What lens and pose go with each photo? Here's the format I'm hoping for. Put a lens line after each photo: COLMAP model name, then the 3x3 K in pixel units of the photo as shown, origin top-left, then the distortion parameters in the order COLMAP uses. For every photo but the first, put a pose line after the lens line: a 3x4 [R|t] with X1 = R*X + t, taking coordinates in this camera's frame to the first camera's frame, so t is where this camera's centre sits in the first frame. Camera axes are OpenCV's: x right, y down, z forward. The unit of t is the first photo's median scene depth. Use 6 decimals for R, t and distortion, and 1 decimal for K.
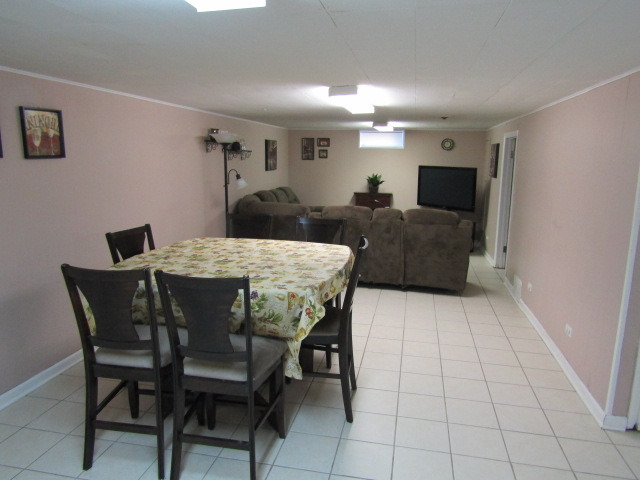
lens RADIAL K [[457.1, 0, 321.0], [0, 457.1, 239.4], [0, 0, 1]] dist [-0.007374, 0.000693]
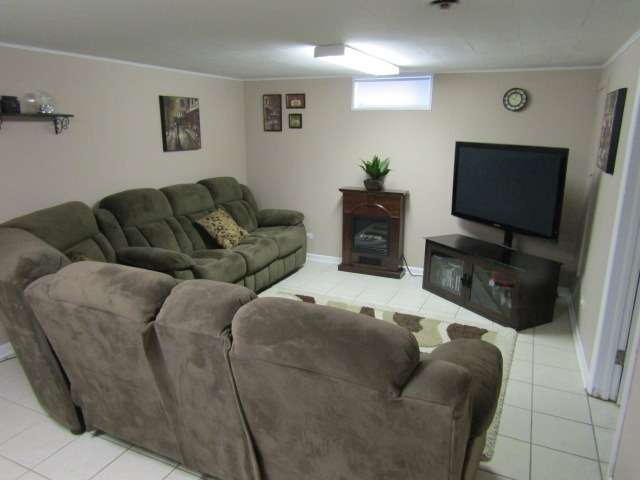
lens RADIAL K [[457.1, 0, 321.0], [0, 457.1, 239.4], [0, 0, 1]] dist [-0.007374, 0.000693]
pose [[0.974044, 0.046903, -0.221445, 0.185989], [-0.033109, 0.997297, 0.065599, -0.079242], [0.223923, -0.056564, 0.972964, 0.450754]]
